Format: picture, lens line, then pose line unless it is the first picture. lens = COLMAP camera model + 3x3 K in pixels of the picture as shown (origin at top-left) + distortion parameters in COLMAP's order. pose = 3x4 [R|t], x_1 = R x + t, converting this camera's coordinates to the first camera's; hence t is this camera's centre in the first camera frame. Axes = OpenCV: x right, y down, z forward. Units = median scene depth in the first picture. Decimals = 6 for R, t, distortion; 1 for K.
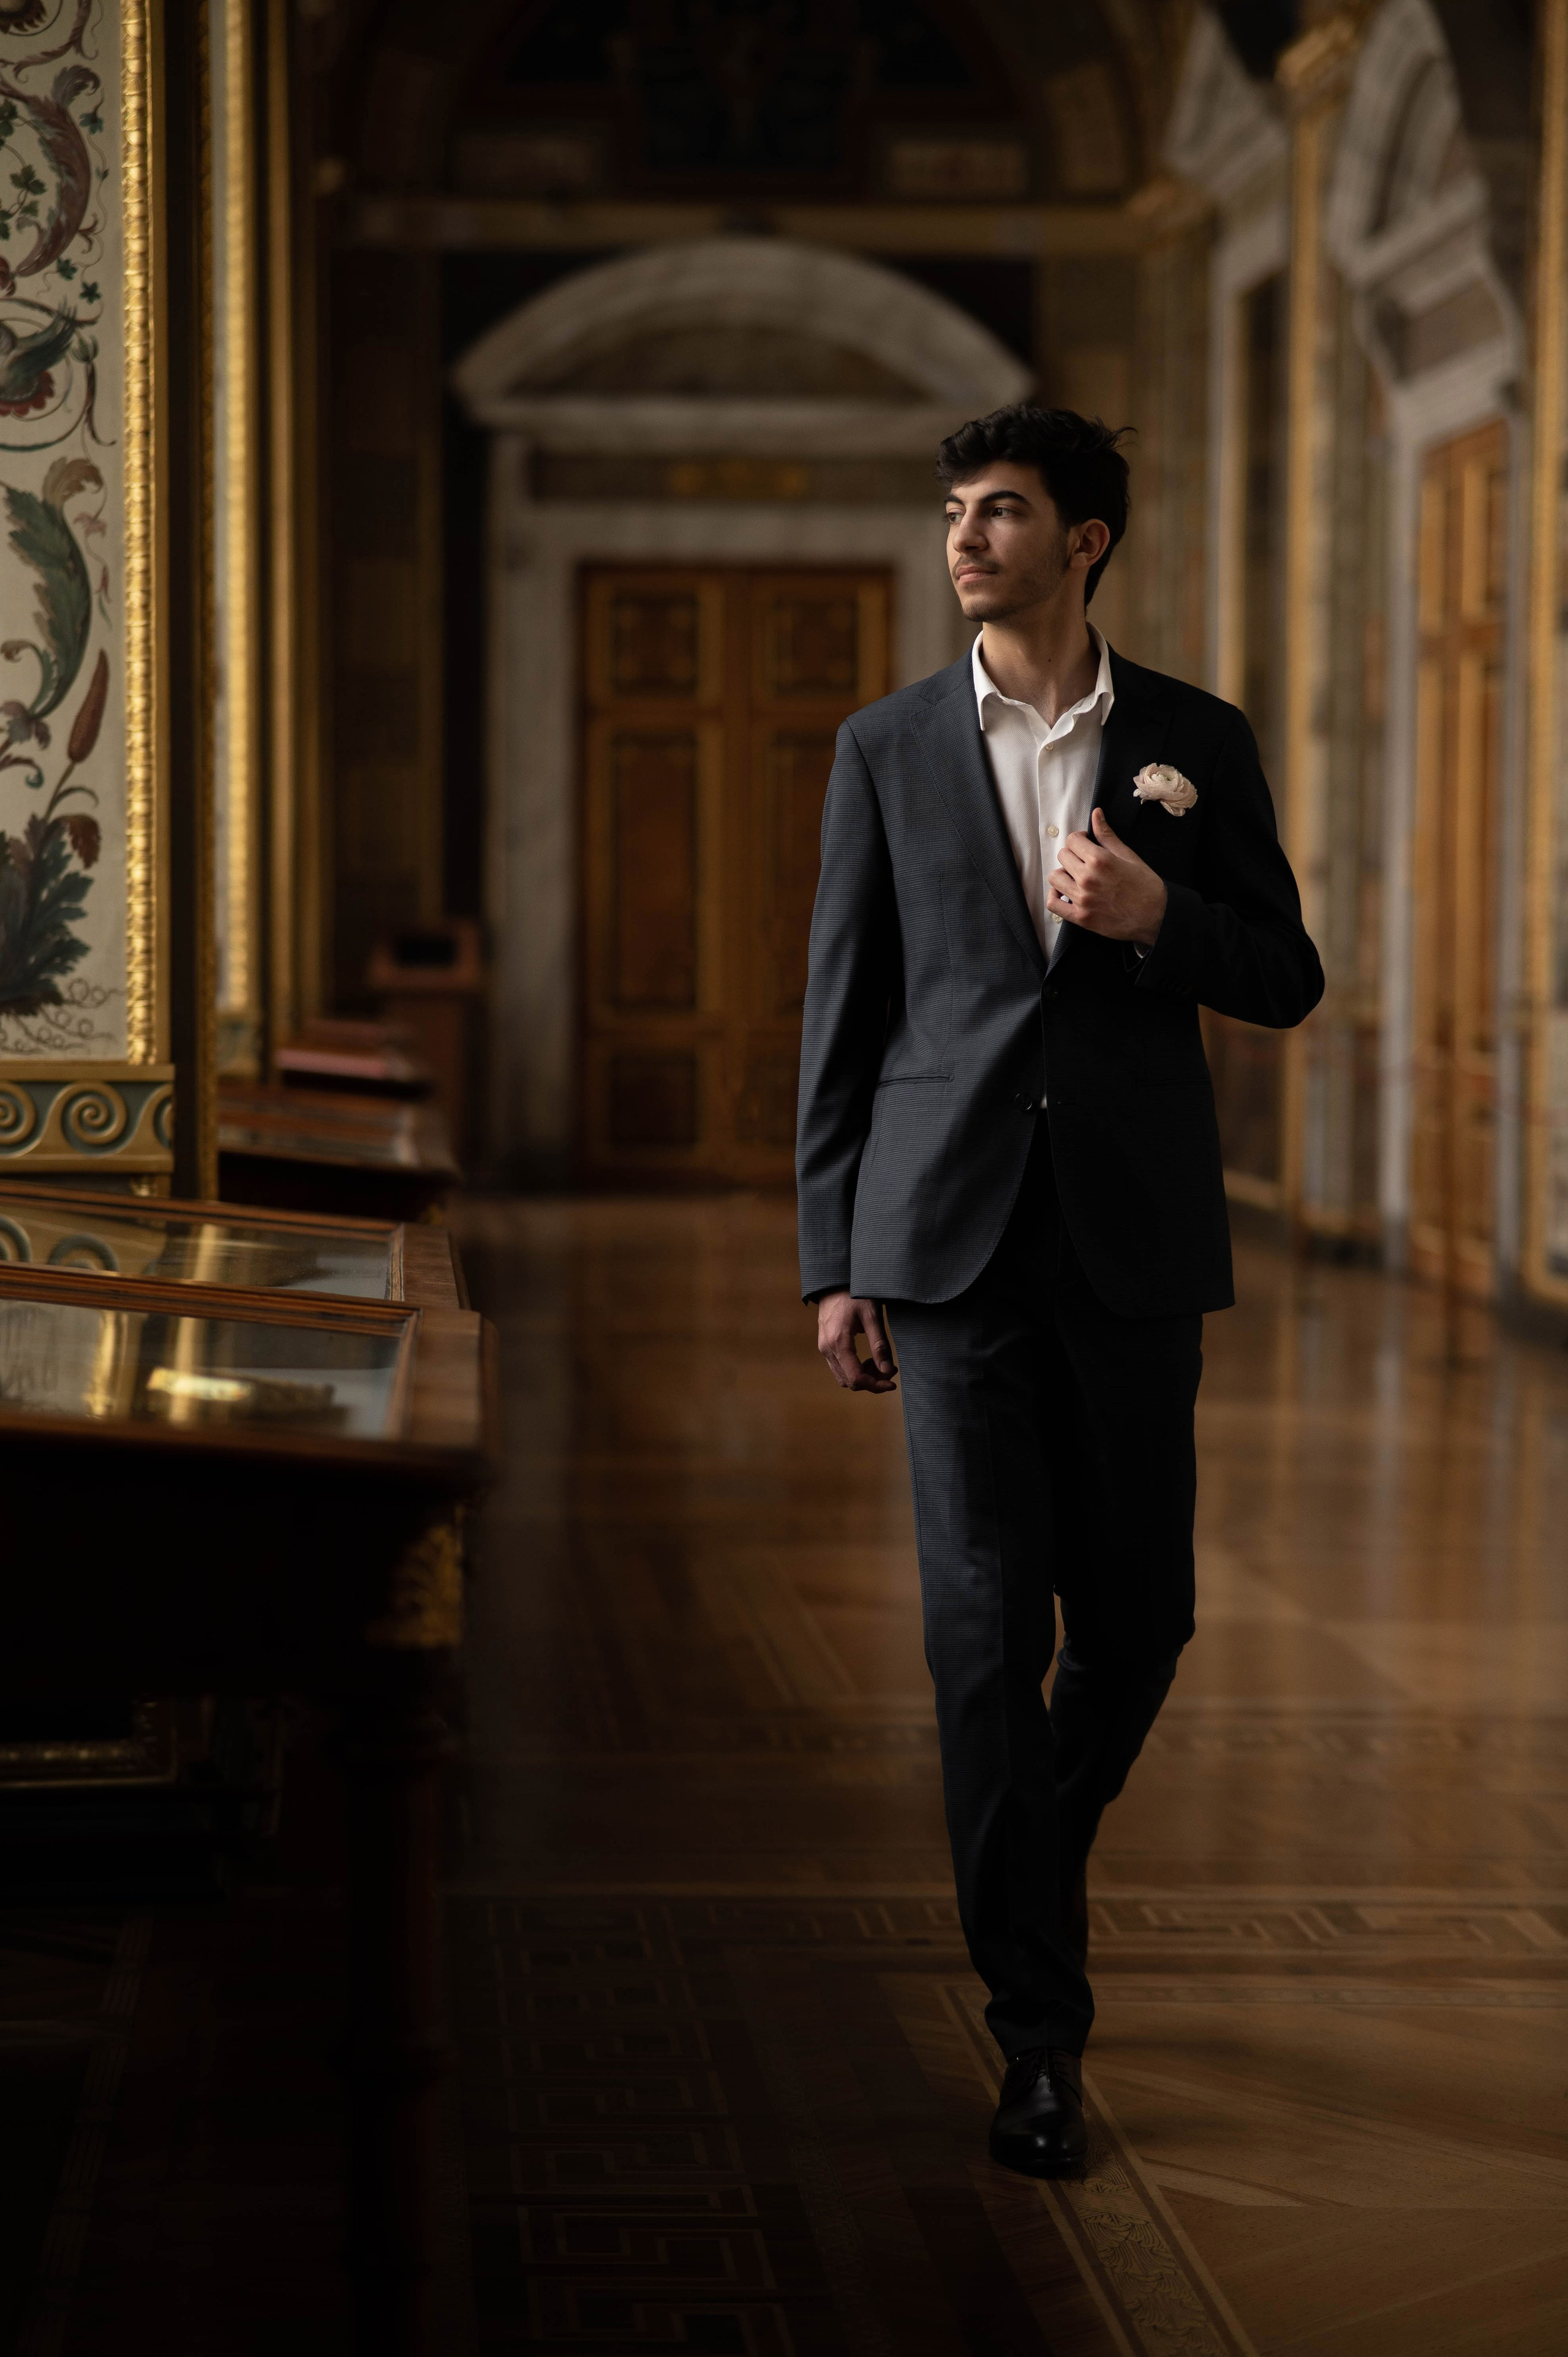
lens RADIAL K [[5706.7, 0, 784.0], [0, 5706.7, 1178.5], [0, 0, 1]] dist [0.229812, 0.237009]
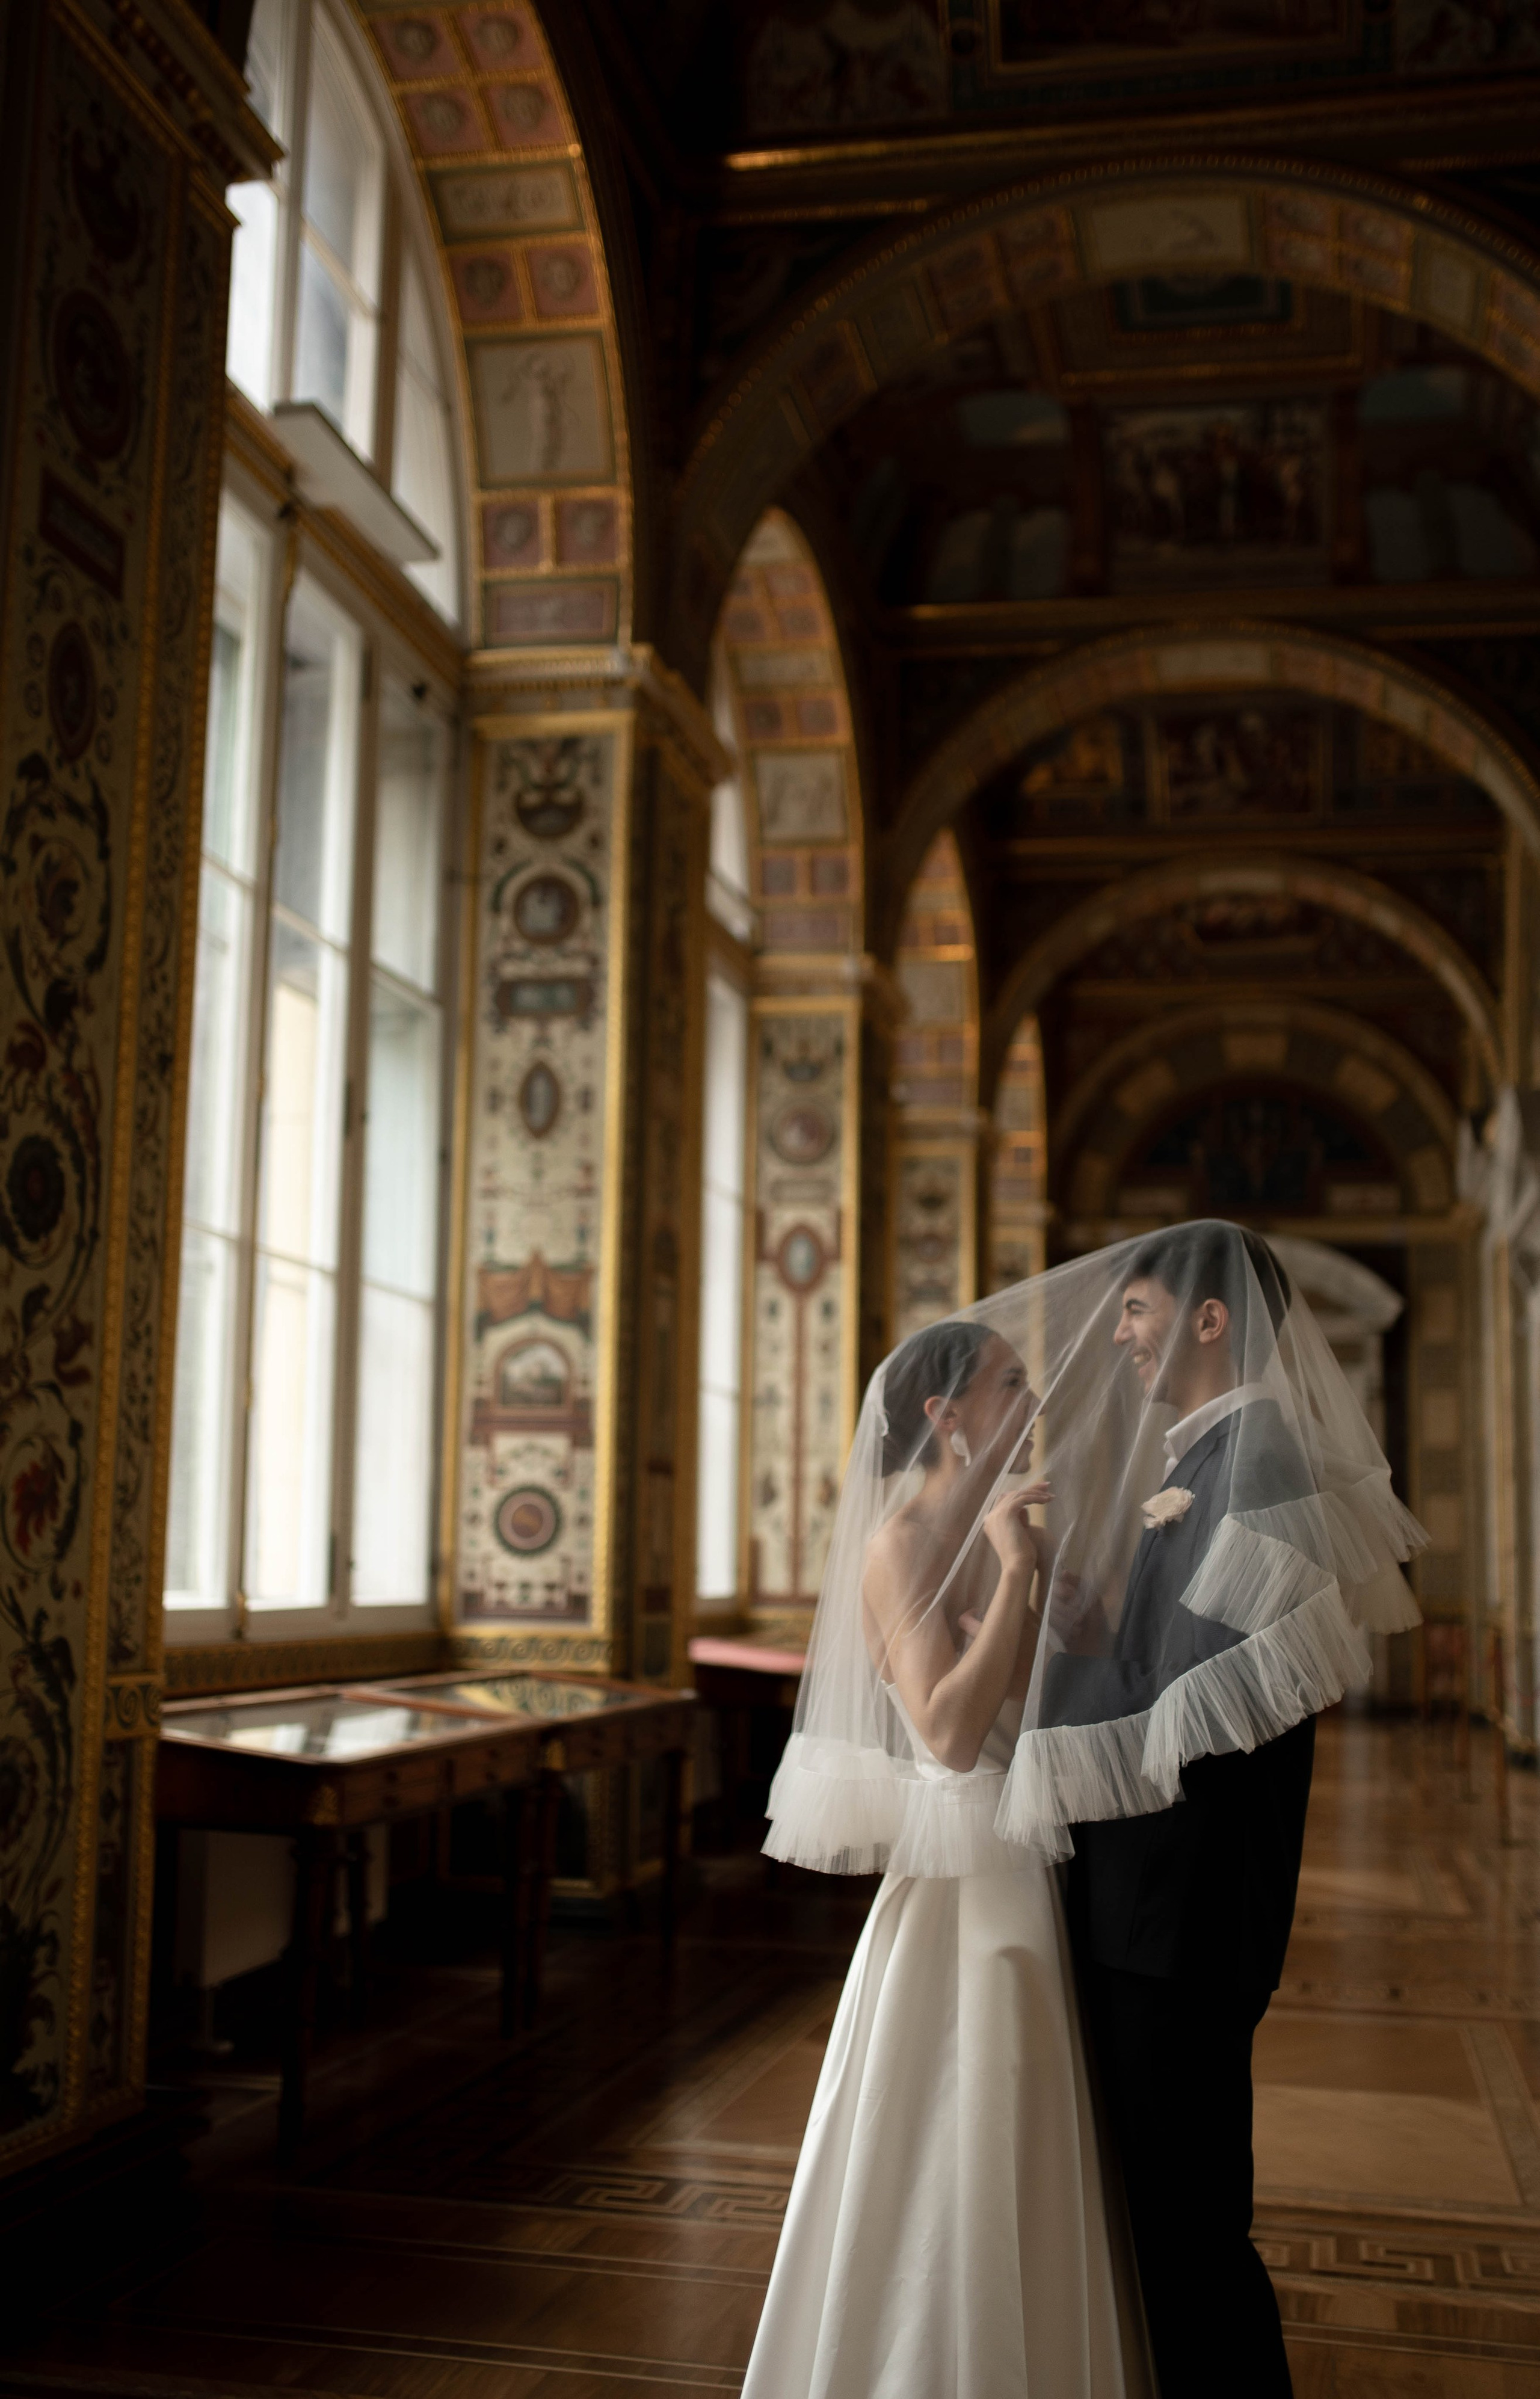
lens RADIAL K [[2446.1, 0, 801.5], [0, 2446.1, 1227.3], [0, 0, 1]] dist [-0.068363, 0.114560]
pose [[0.961876, -0.028147, -0.272033, 0.149121], [-0.021946, 0.983538, -0.179366, -0.017507], [0.272603, 0.178498, 0.945424, 0.283228]]
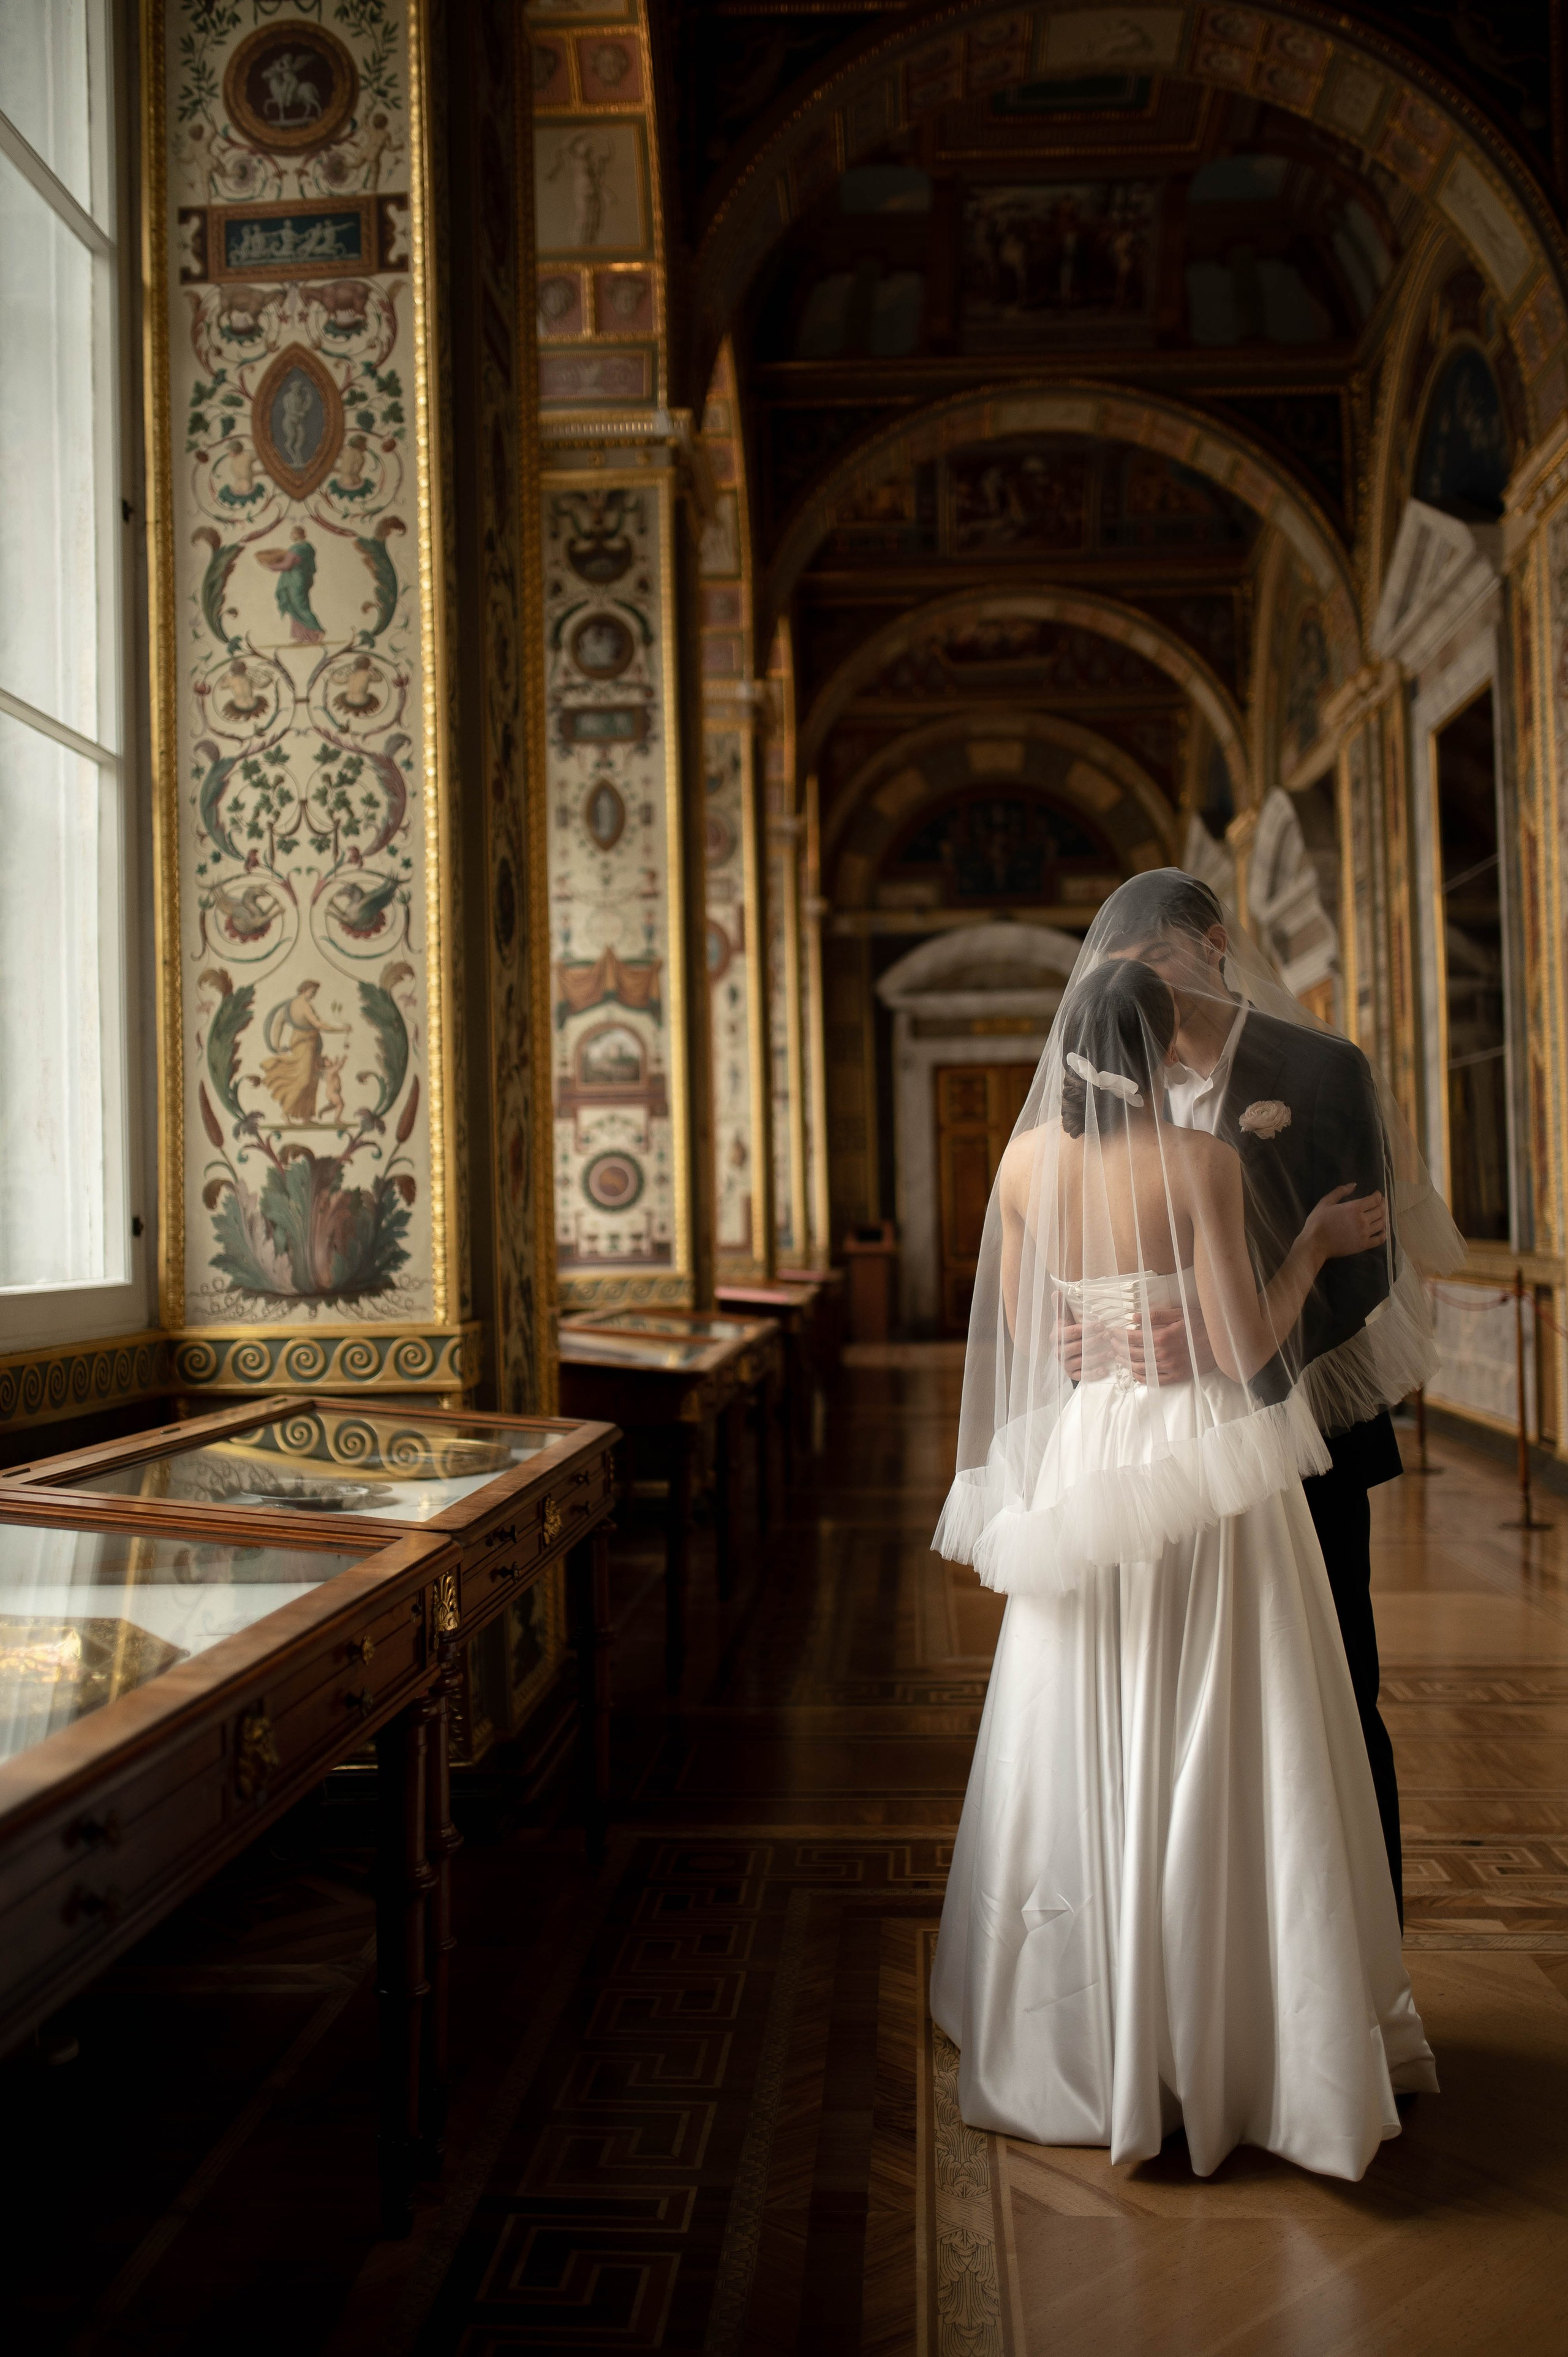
lens RADIAL K [[2244.6, 0, 780.0], [0, 2244.6, 1157.3], [0, 0, 1]] dist [-0.066456, 0.109969]
pose [[0.990969, -0.033839, -0.129748, 0.038121], [0.024273, 0.996917, -0.074612, -0.009854], [0.131872, 0.070789, 0.988736, 0.210397]]
